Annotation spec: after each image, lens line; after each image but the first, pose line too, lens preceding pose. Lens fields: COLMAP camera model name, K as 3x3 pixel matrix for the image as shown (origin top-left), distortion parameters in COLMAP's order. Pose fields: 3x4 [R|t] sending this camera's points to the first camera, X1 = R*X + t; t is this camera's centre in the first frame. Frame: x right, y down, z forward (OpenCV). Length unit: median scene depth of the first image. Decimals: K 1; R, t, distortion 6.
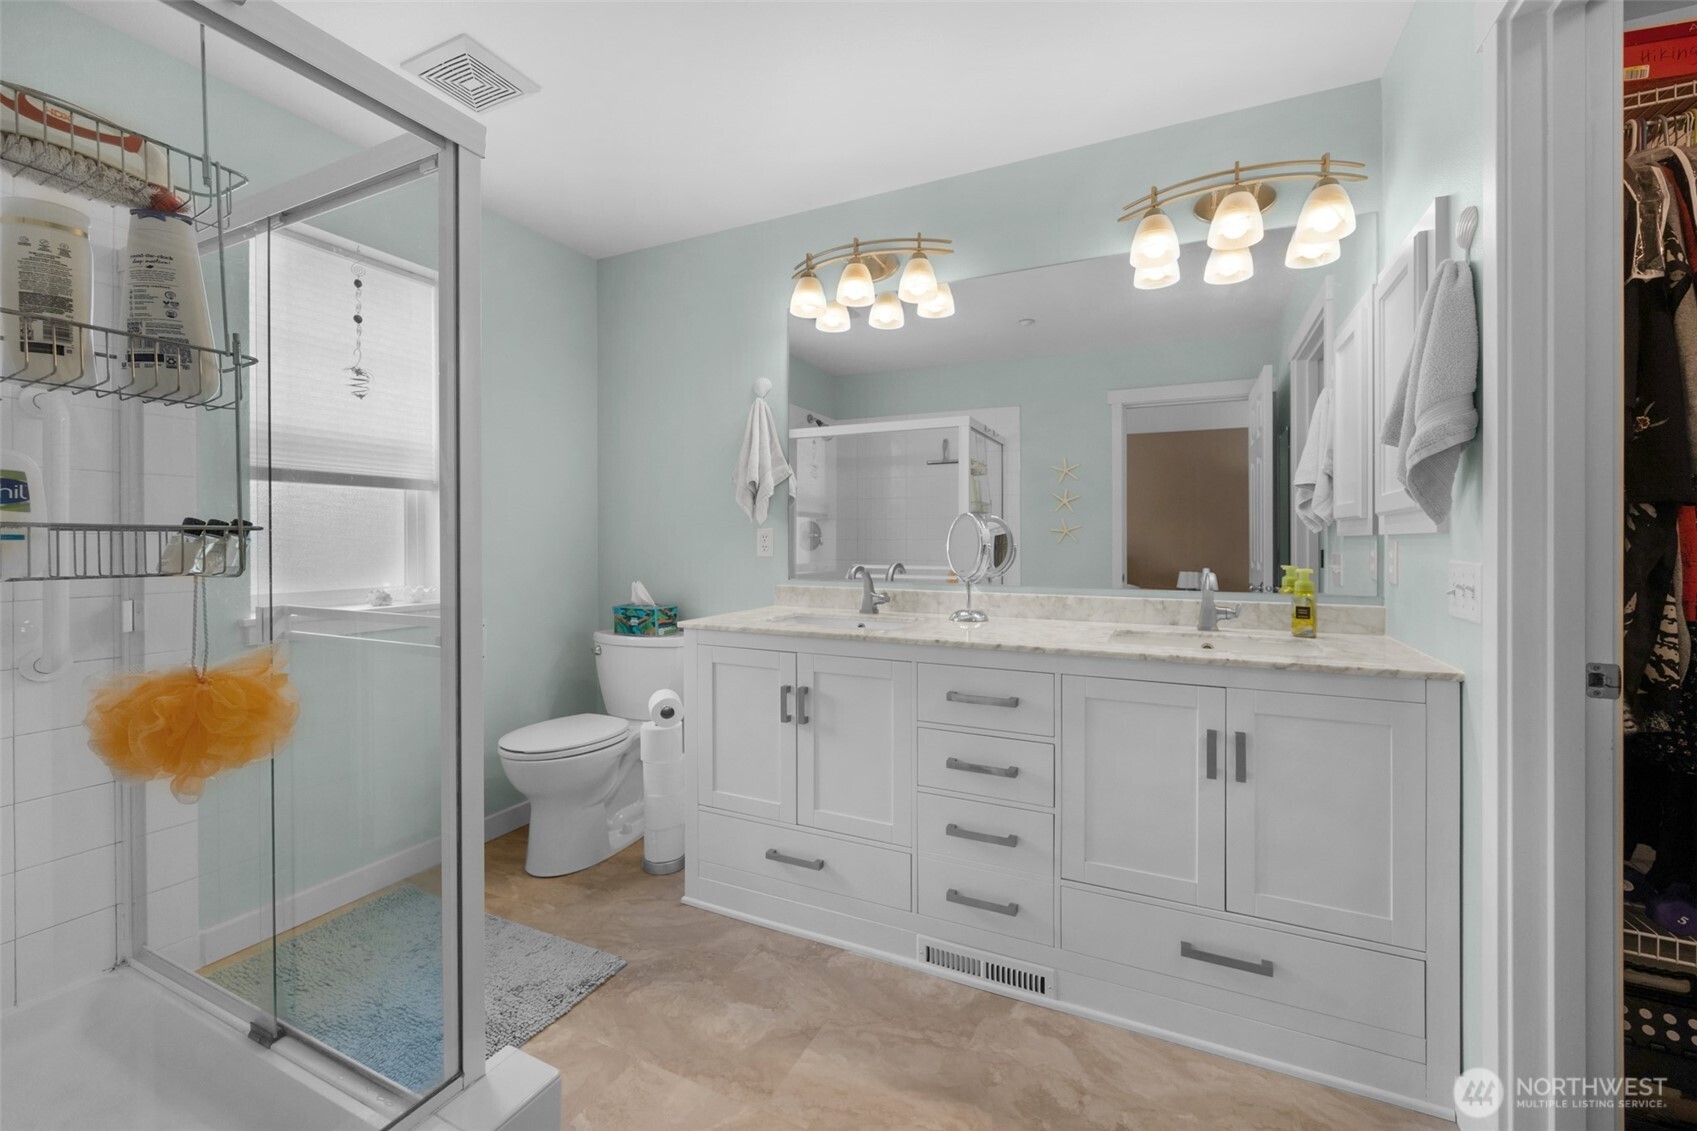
lens RADIAL K [[667.7, 0, 845.1], [0, 667.7, 545.7], [0, 0, 1]] dist [0.006373, 0.000083]
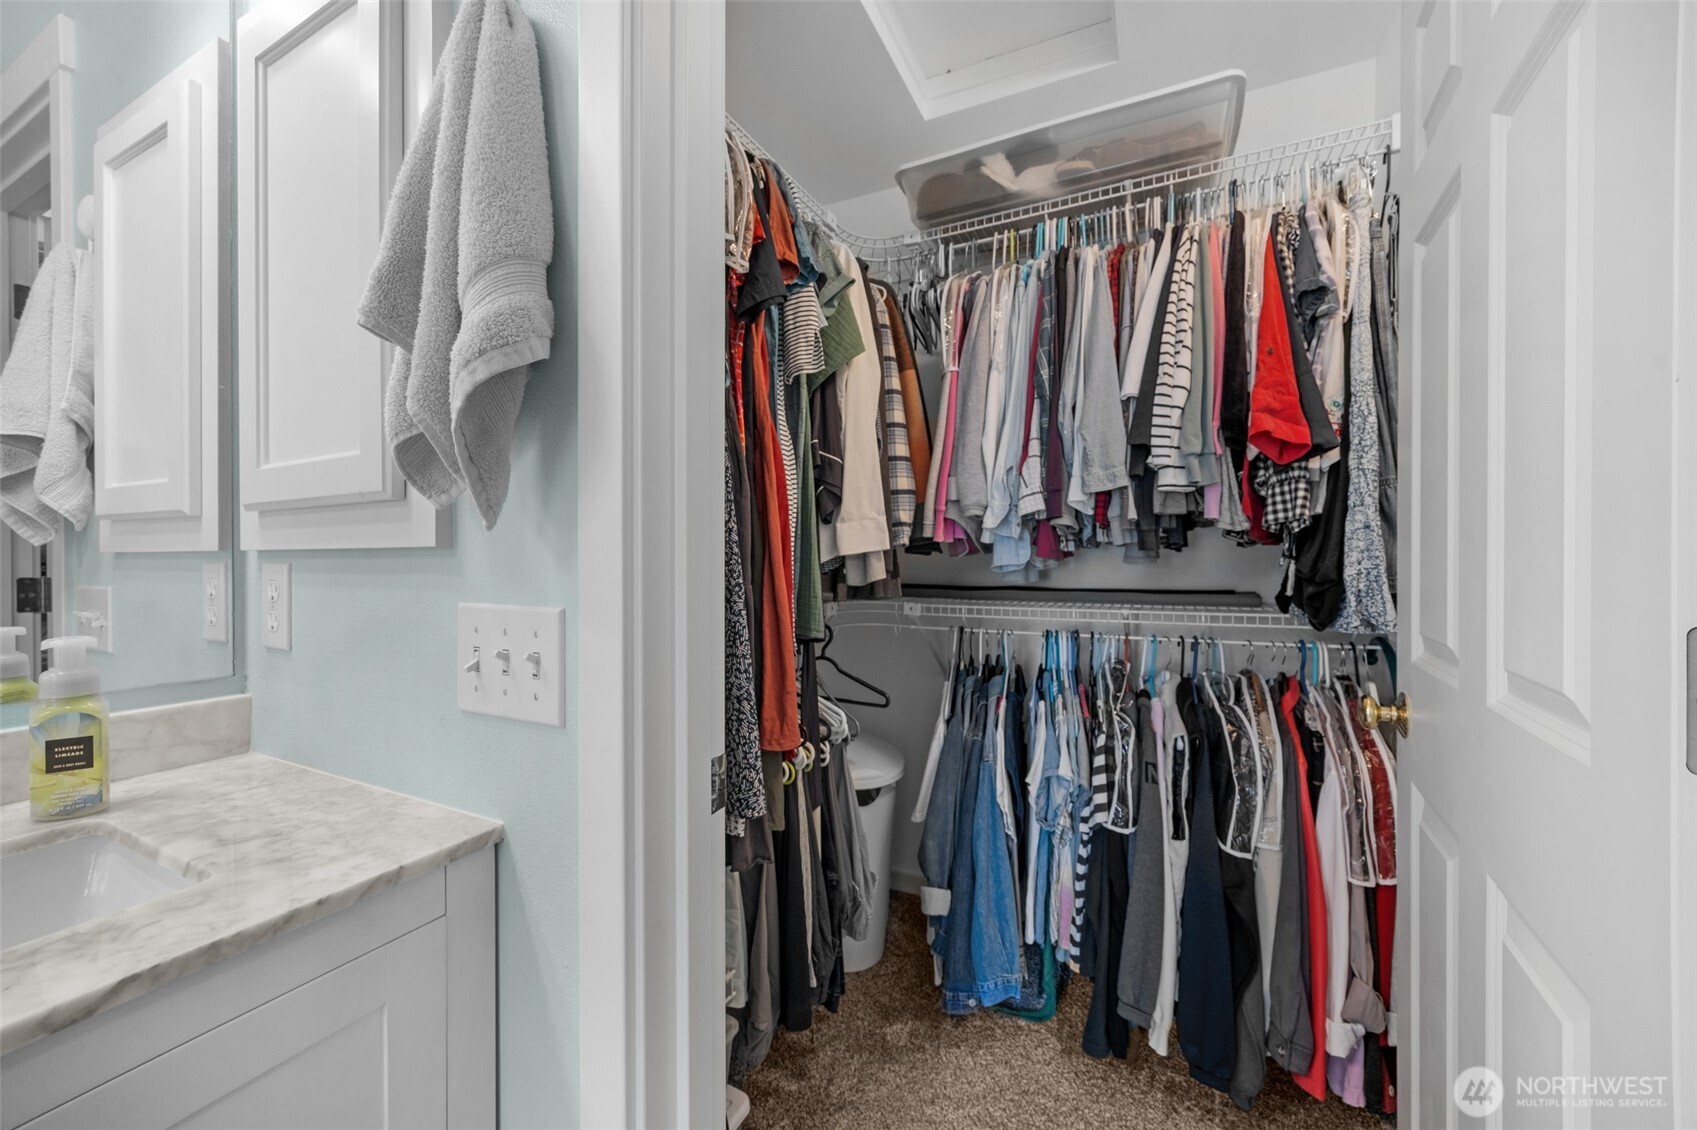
lens RADIAL K [[686.5, 0, 841.2], [0, 686.5, 565.5], [0, 0, 1]] dist [-0.010265, -0.000063]
pose [[0.016457, -0.004069, 0.999856, 0.308018], [0.004852, 0.999980, 0.003990, -0.005635], [-0.999853, 0.004785, 0.016476, 0.556133]]
